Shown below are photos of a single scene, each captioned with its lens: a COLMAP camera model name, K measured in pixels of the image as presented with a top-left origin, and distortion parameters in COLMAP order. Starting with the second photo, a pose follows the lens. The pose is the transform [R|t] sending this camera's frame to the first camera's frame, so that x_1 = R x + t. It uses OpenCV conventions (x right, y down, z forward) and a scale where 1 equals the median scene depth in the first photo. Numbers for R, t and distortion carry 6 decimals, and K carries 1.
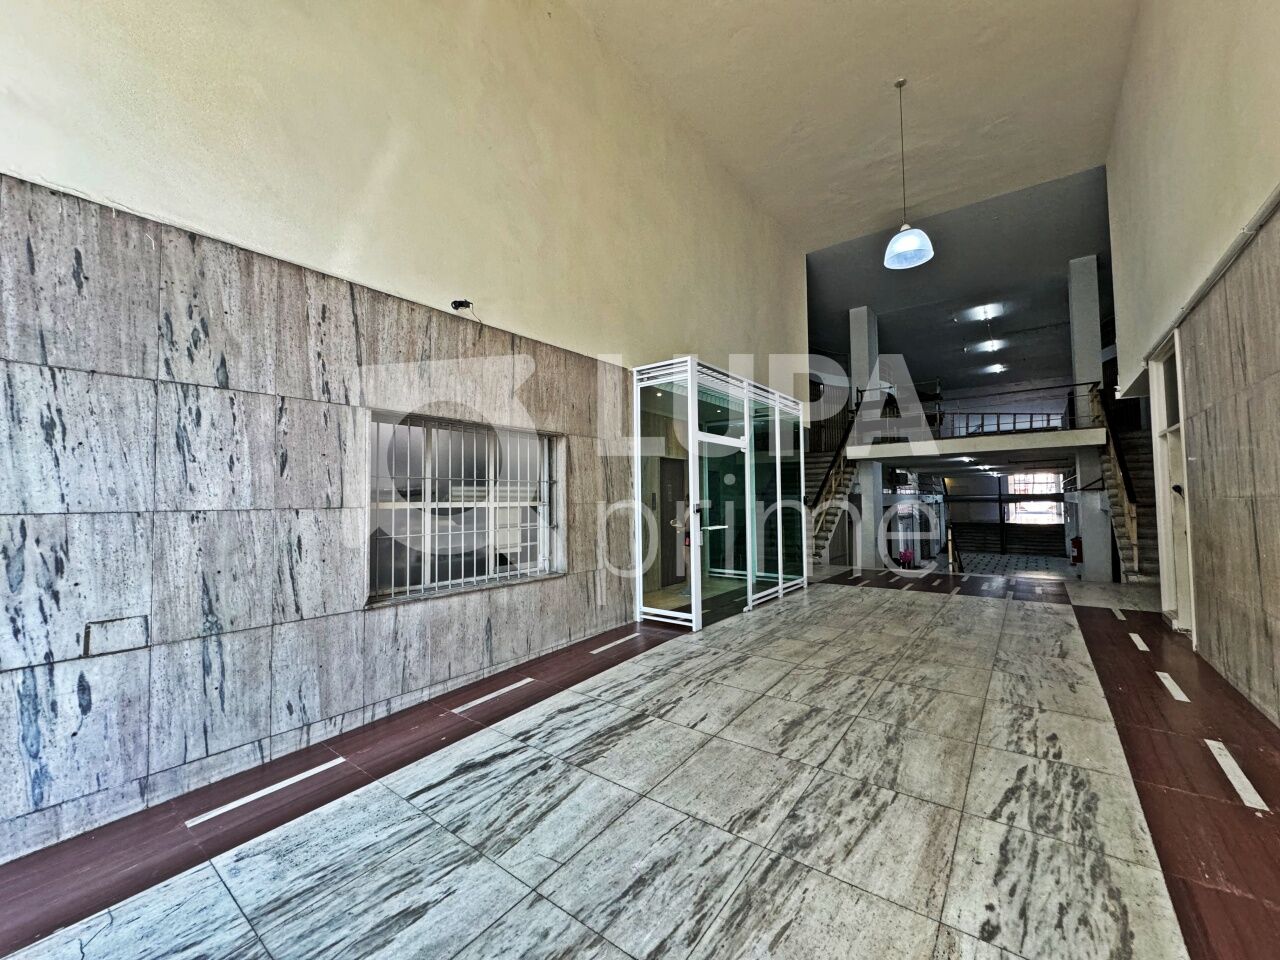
lens RADIAL K [[518.0, 0, 632.3], [0, 518.0, 479.5], [0, 0, 1]] dist [-0.001829, -0.000178]
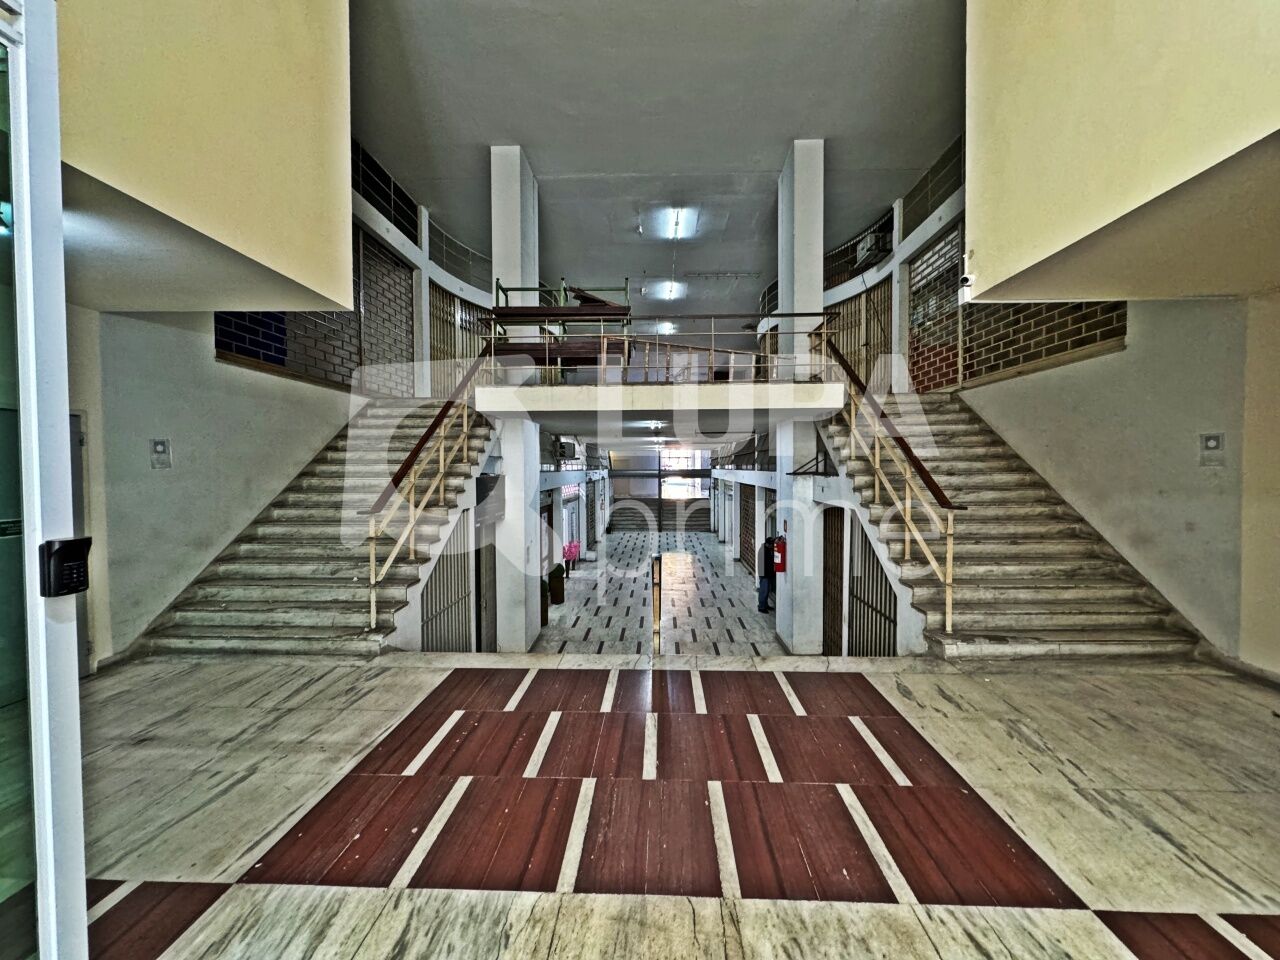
lens RADIAL K [[518.0, 0, 639.9], [0, 518.0, 481.9], [0, 0, 1]] dist [-0.001829, -0.000178]
pose [[0.814585, -0.007457, 0.579996, 0.198827], [-0.030458, 0.997988, 0.055609, -0.001051], [-0.579244, -0.062963, 0.812719, 0.381847]]
